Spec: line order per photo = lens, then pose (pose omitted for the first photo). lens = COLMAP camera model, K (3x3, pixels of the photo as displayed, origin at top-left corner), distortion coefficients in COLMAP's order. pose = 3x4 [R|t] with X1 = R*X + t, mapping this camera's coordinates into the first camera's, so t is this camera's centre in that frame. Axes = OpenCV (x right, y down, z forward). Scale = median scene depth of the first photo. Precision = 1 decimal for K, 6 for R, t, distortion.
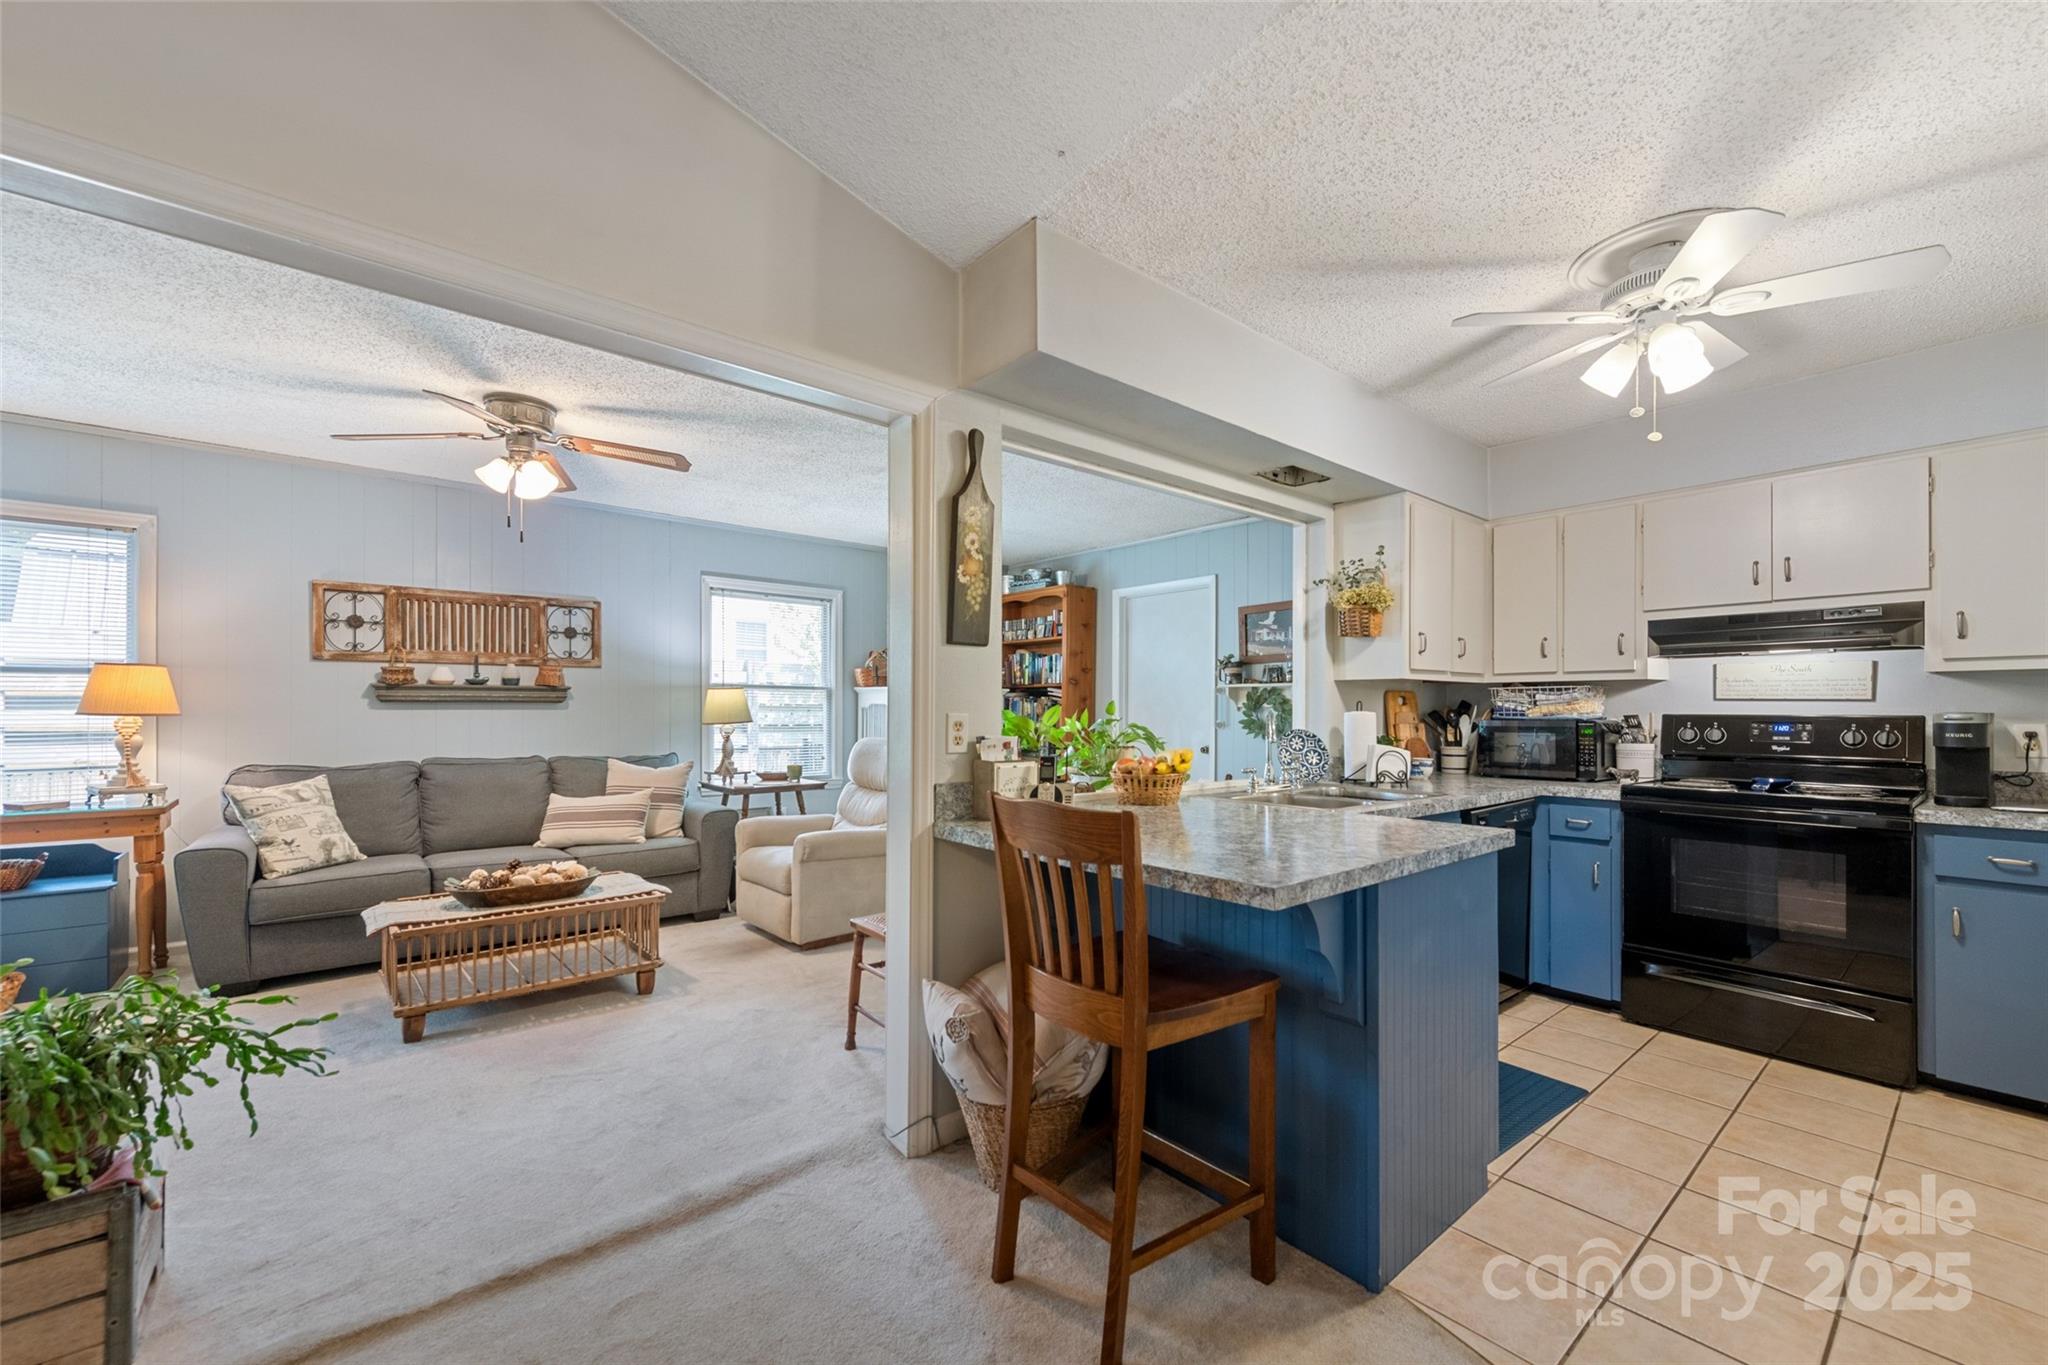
lens RADIAL K [[819.7, 0, 1013.6], [0, 819.7, 709.9], [0, 0, 1]] dist [0.020134, -0.001684]
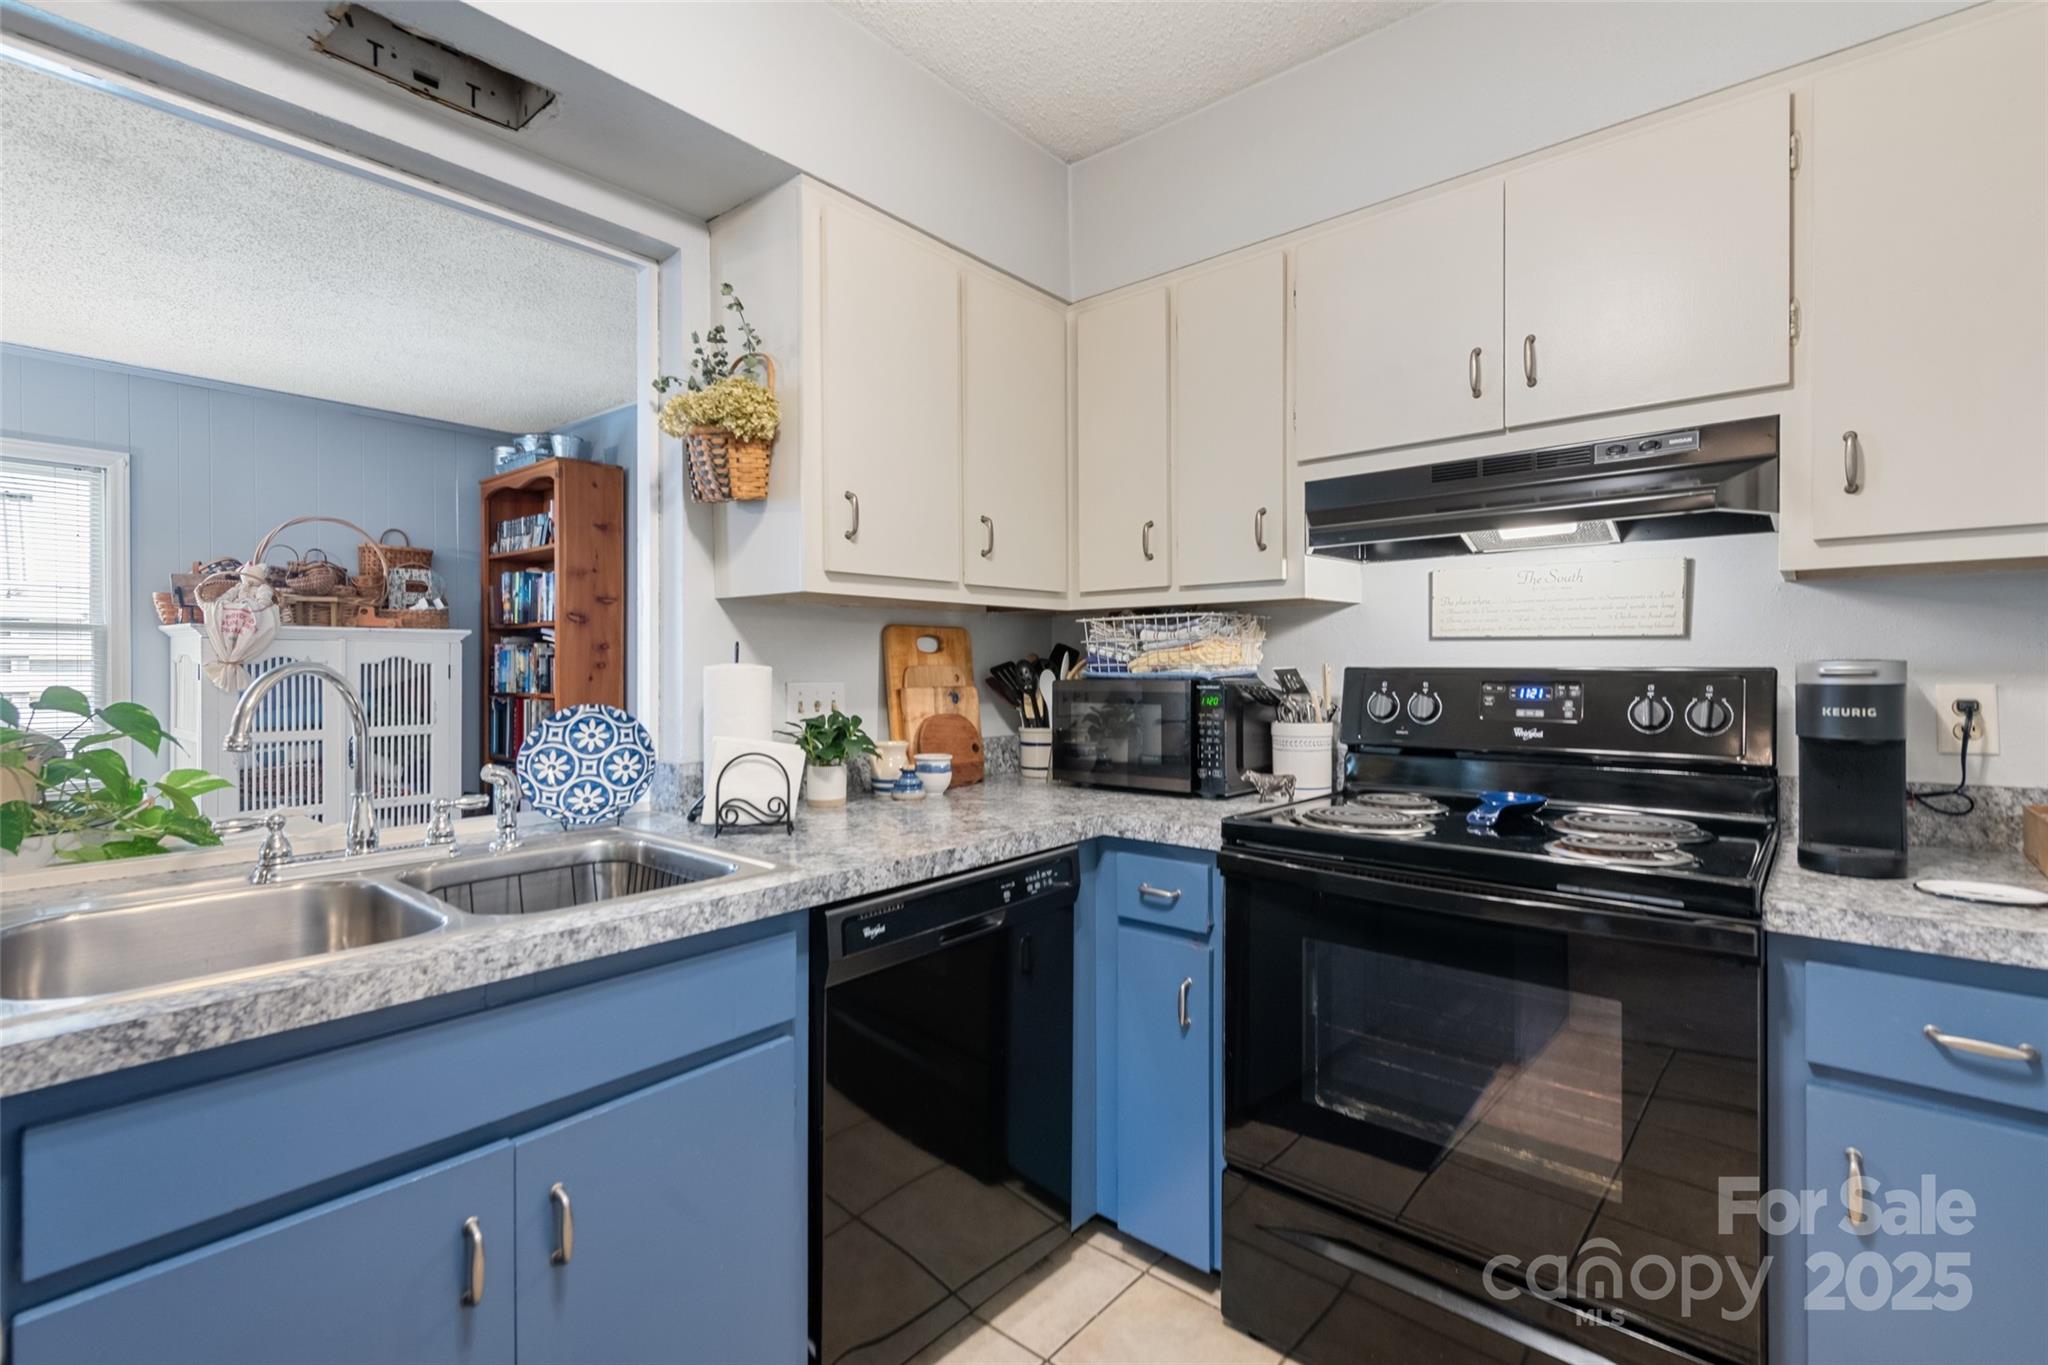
lens RADIAL K [[939.8, 0, 997.3], [0, 939.8, 670.6], [0, 0, 1]] dist [0.023743, -0.001113]
pose [[0.987905, -0.004314, 0.155002, 0.442045], [0.003524, 0.999979, 0.005374, 0.003285], [-0.155022, -0.004762, 0.987900, 0.416014]]
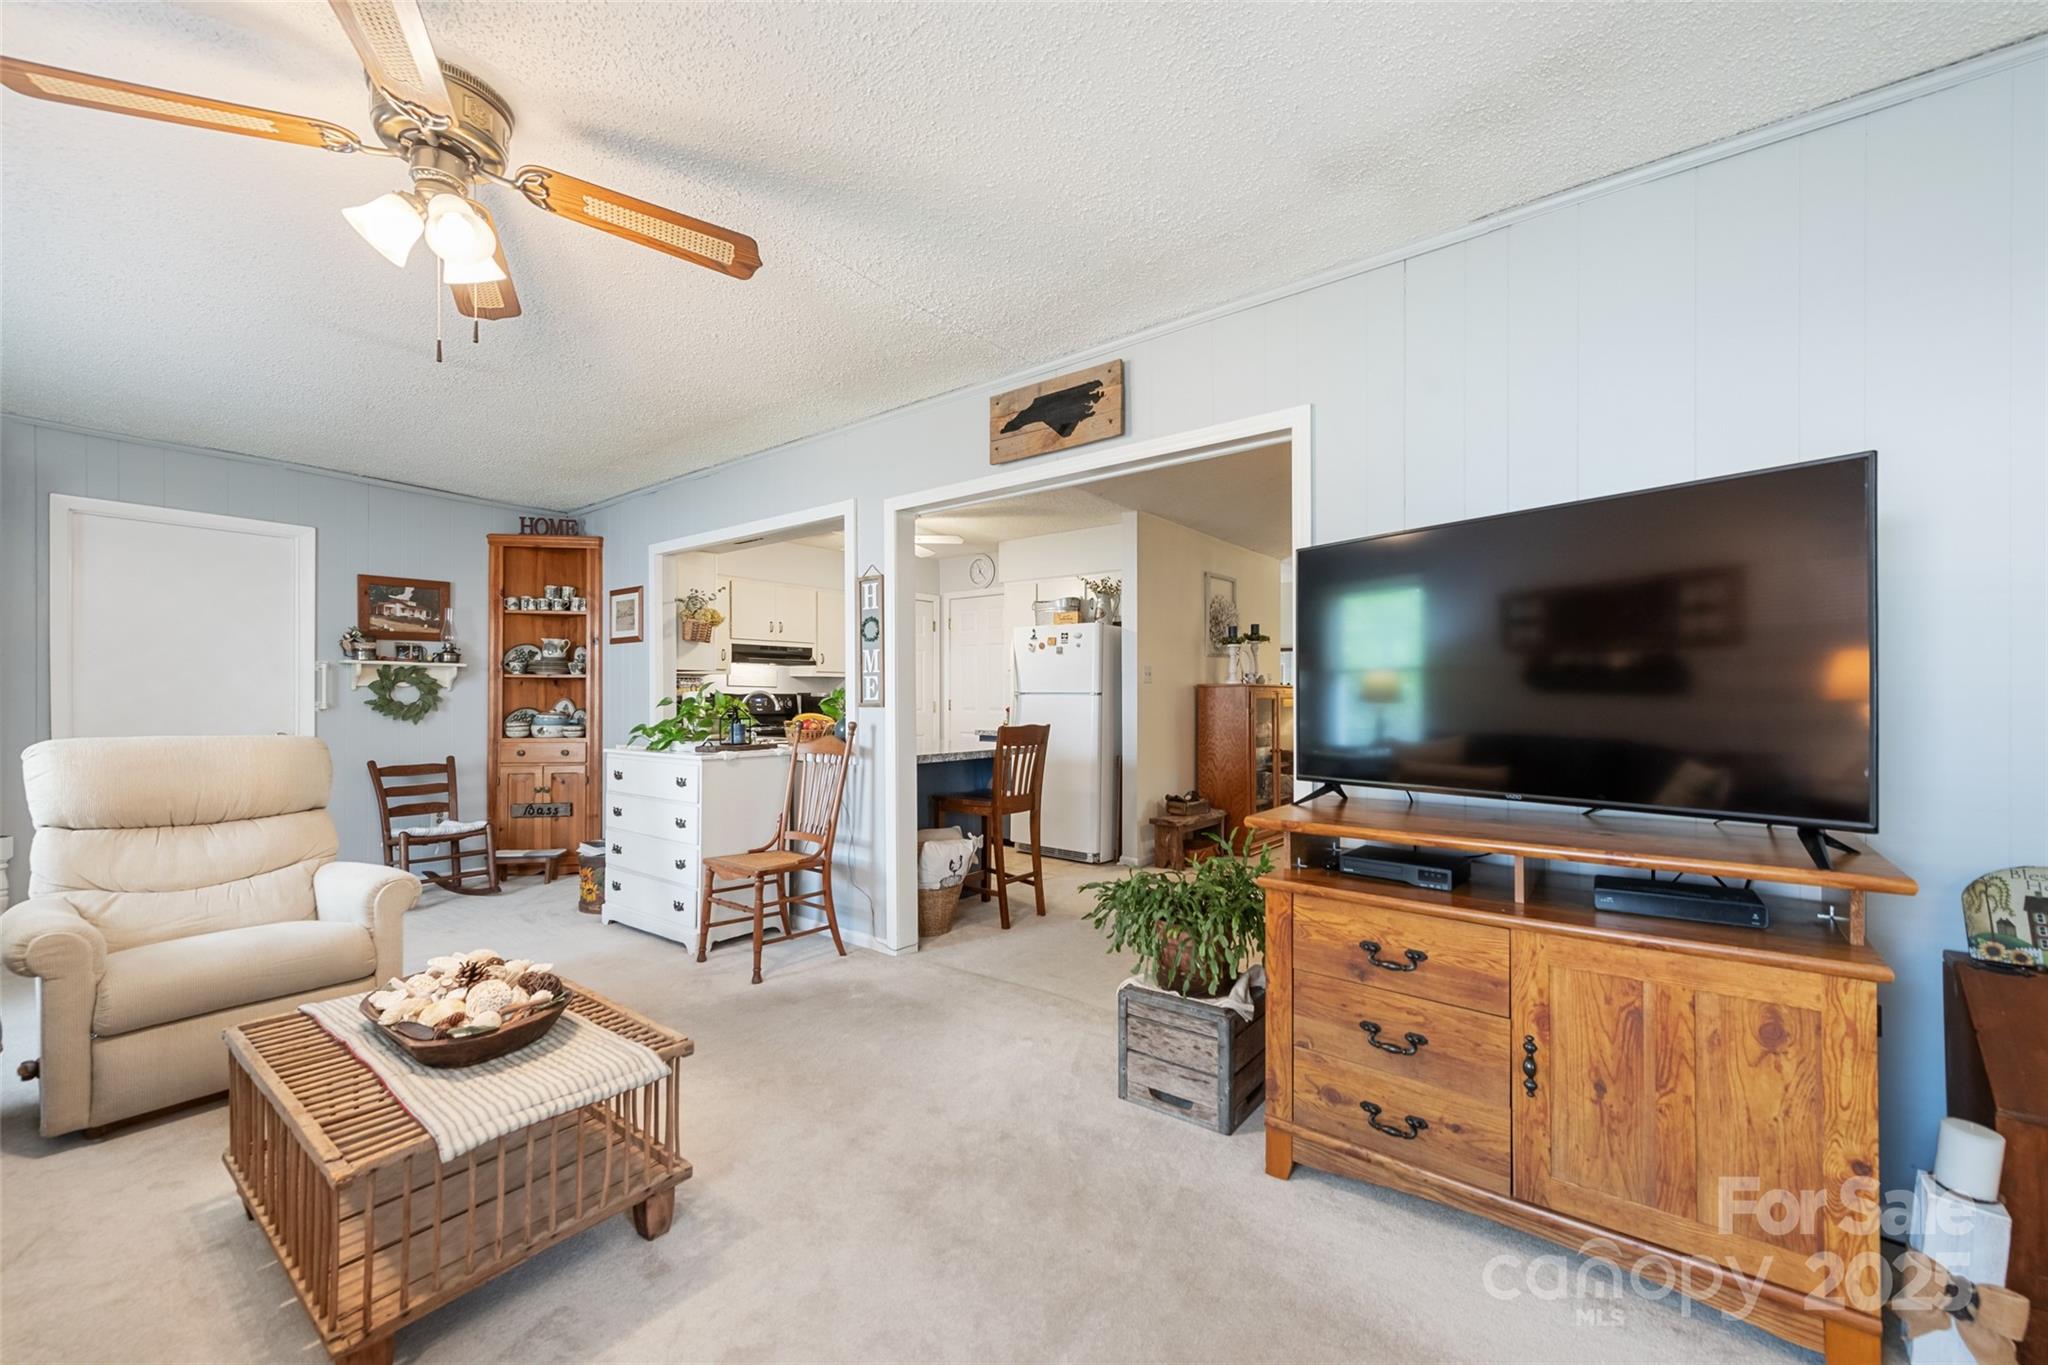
lens RADIAL K [[819.7, 0, 1017.0], [0, 819.7, 694.9], [0, 0, 1]] dist [0.020134, -0.001684]
pose [[-0.209716, -0.001238, 0.977762, -1.061239], [-0.003665, 0.999993, 0.000480, 0.005094], [-0.977756, -0.003483, -0.209719, 0.673288]]
